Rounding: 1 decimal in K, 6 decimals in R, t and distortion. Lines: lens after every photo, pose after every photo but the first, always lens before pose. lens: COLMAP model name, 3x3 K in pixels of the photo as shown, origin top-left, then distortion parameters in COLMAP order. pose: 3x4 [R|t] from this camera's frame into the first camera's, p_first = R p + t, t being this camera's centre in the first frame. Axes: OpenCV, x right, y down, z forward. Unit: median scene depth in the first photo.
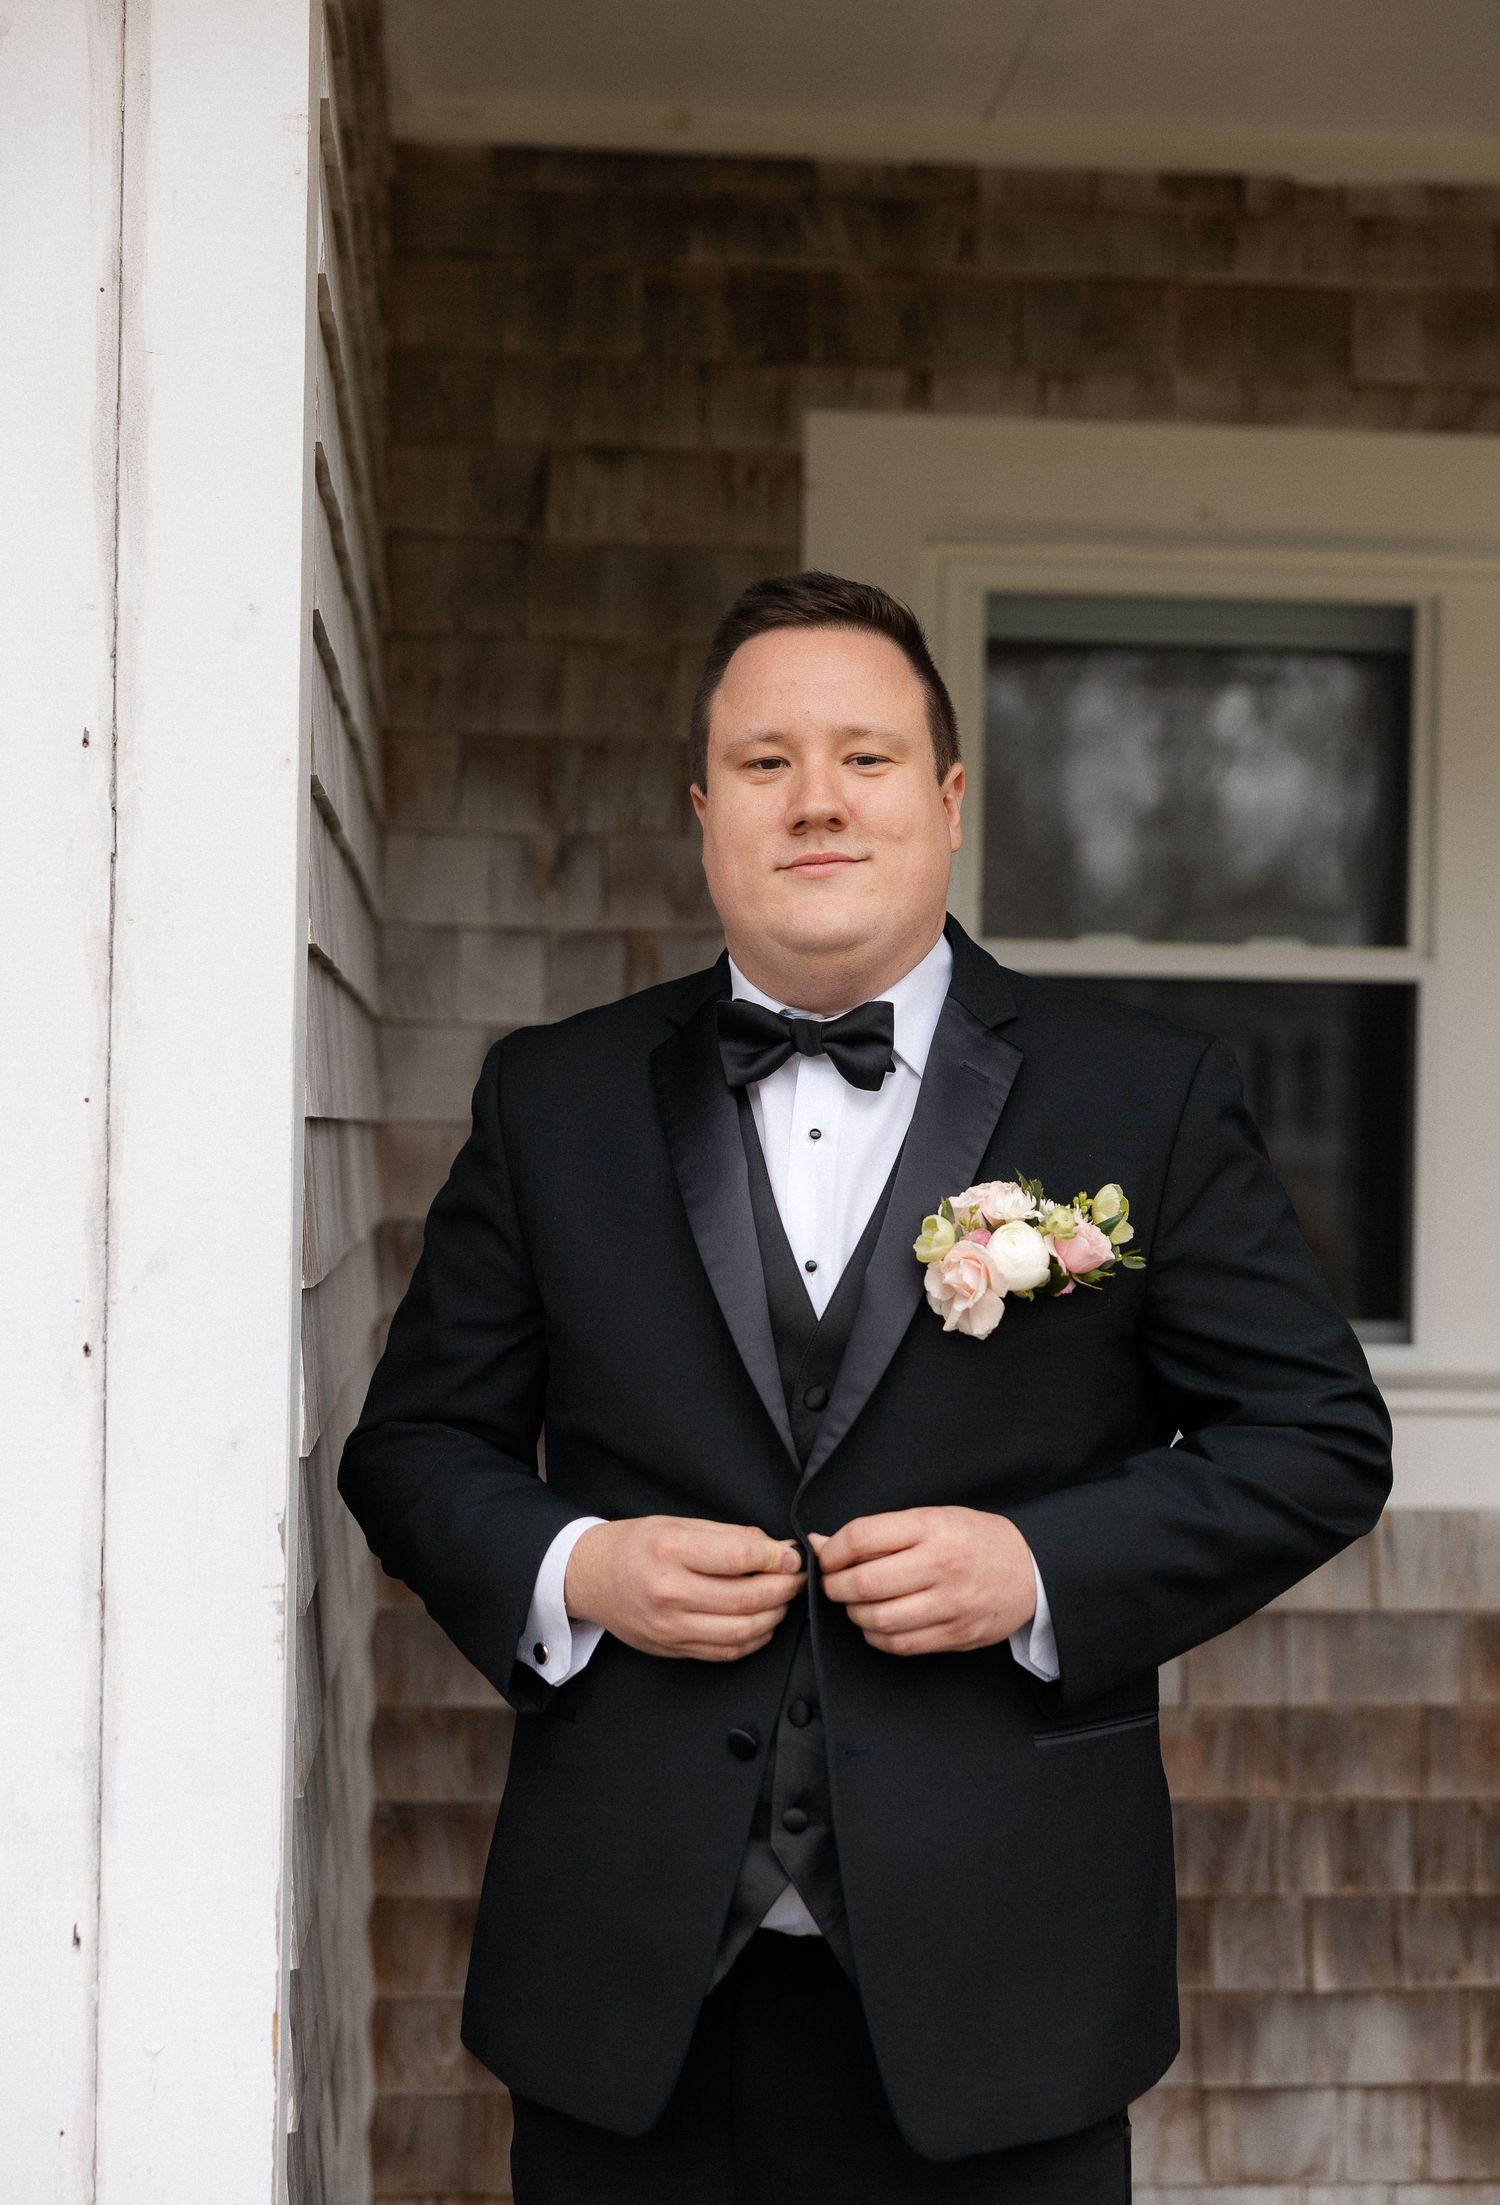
lens RADIAL K [[3653.4, 0, 750.0], [0, 3653.4, 1102.5], [0, 0, 1]] dist [0.007955, 0.005359]
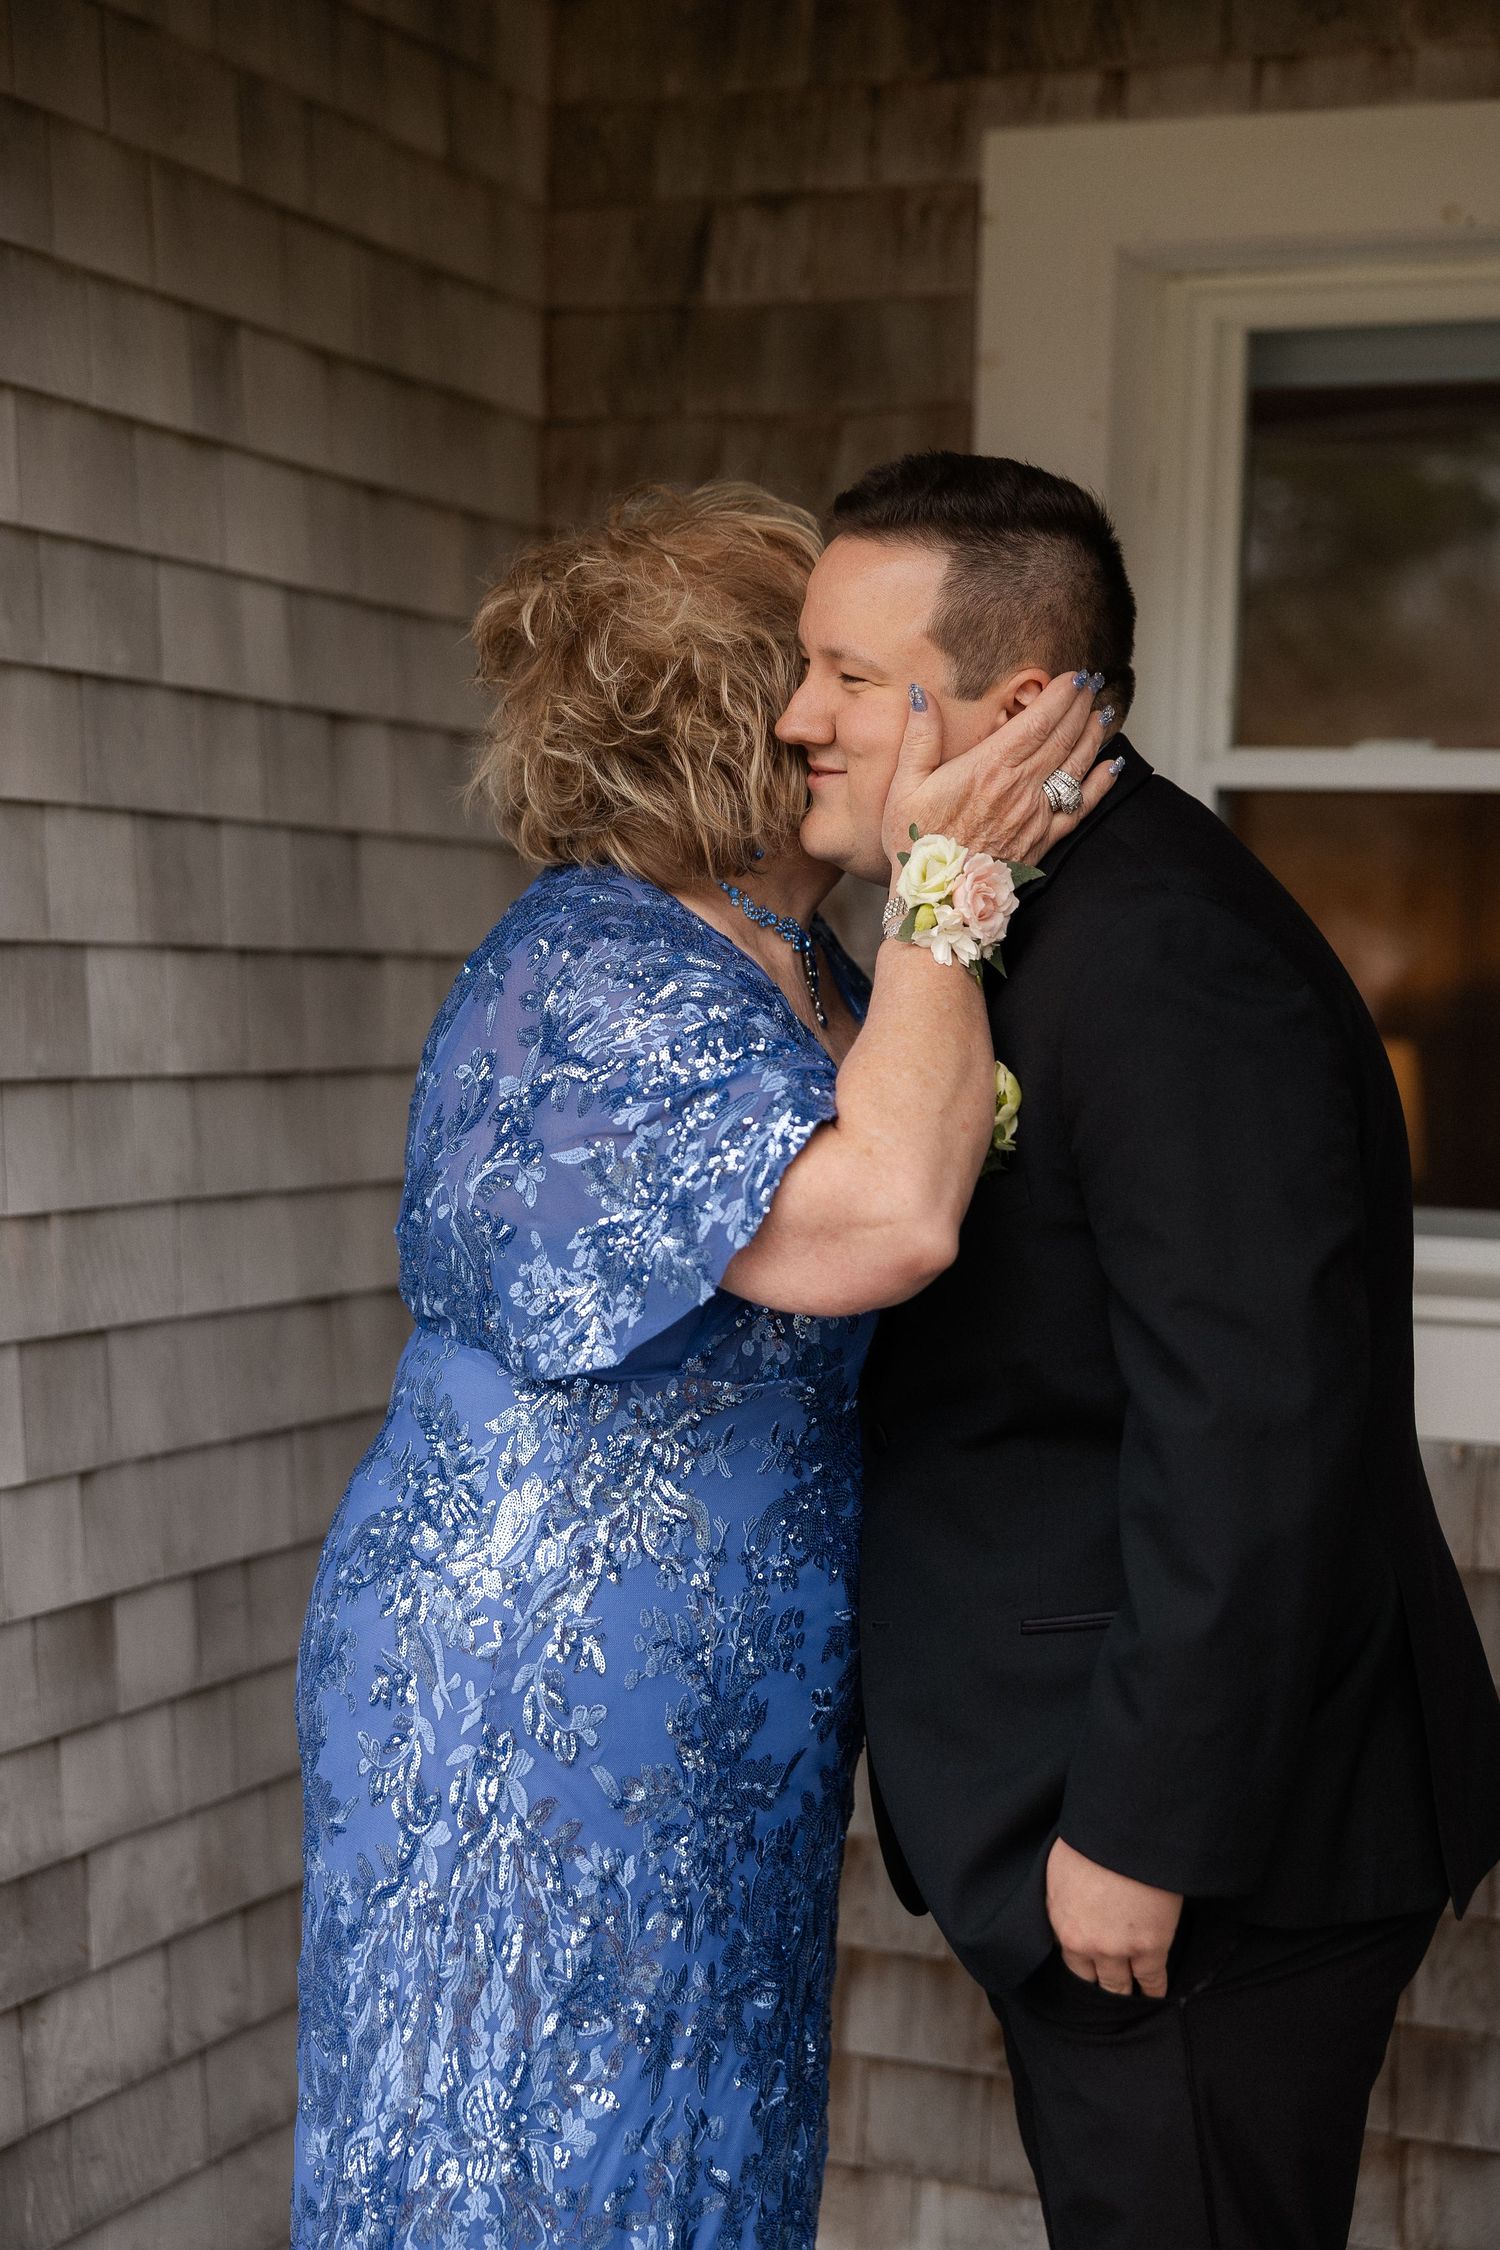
lens RADIAL K [[3651.3, 0, 757.3], [0, 3651.3, 1137.0], [0, 0, 1]] dist [0.027276, -0.119582]
pose [[0.882151, 0.032778, -0.469826, 0.376487], [-0.013026, 0.998892, 0.045230, 0.008122], [0.470787, -0.033780, 0.881600, 0.210654]]
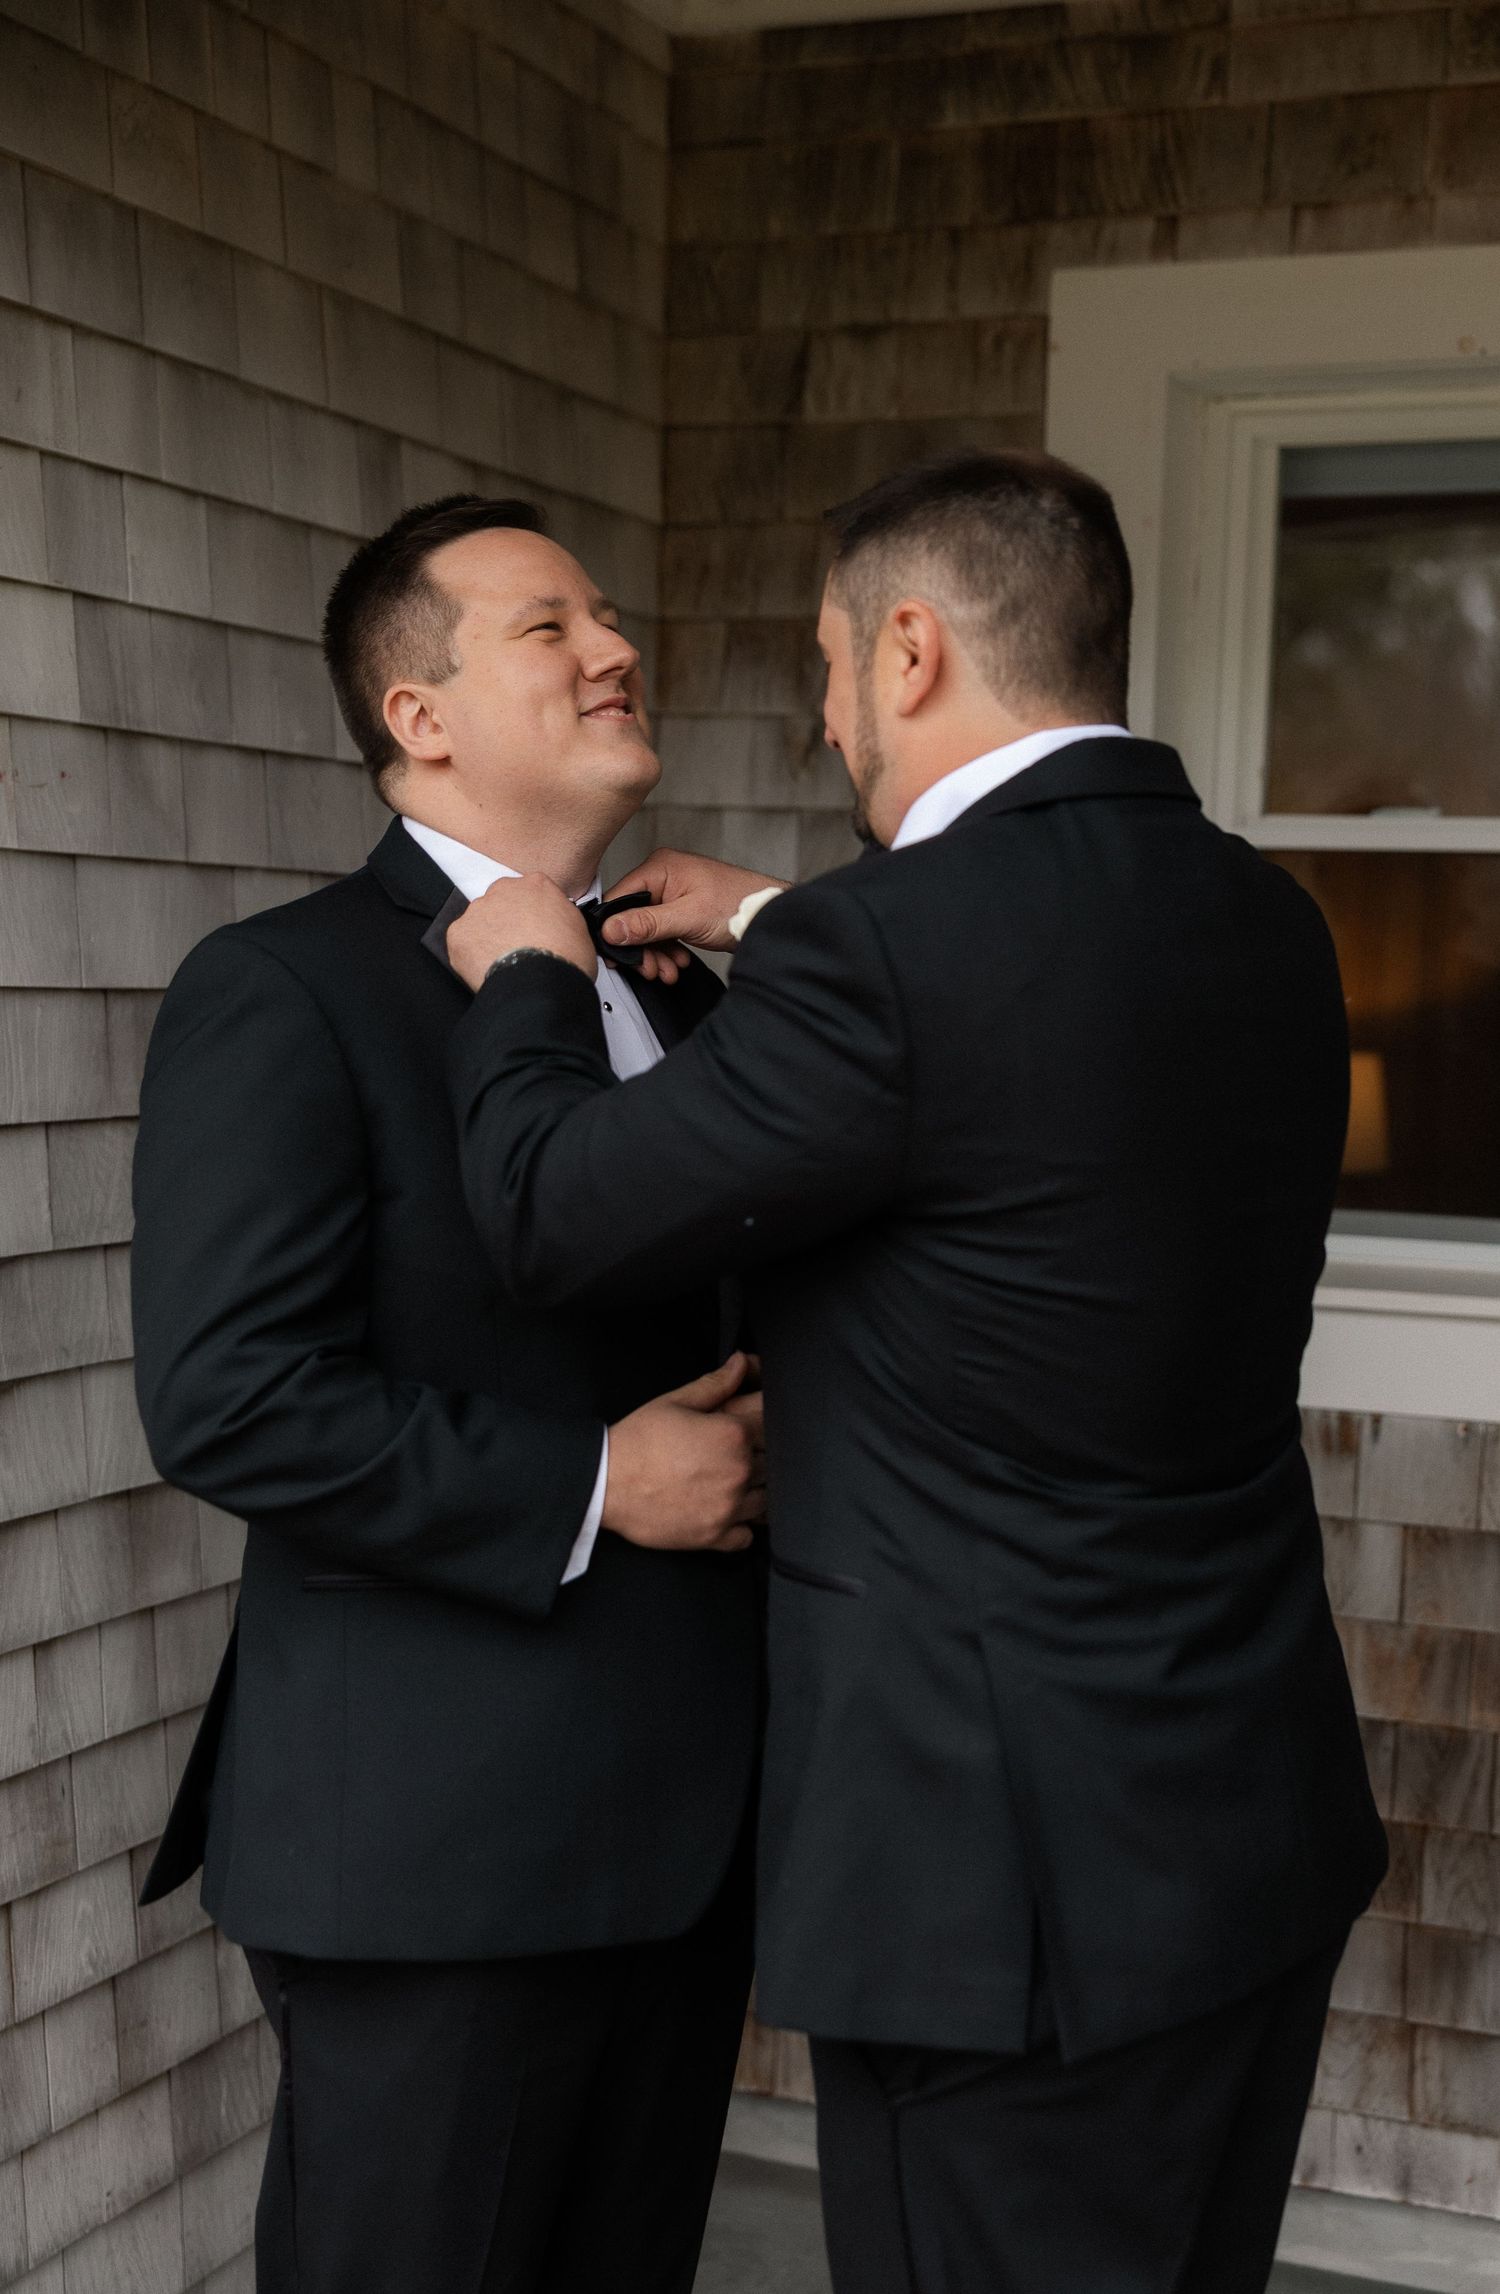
lens RADIAL K [[3030.8, 0, 837.6], [0, 3030.8, 1180.8], [0, 0, 1]] dist [0.050842, -0.059042]
pose [[0.889948, 0.044315, -0.453903, 0.341863], [-0.014512, 0.997515, 0.068937, -0.001973], [0.455831, -0.054763, 0.888380, 0.238143]]
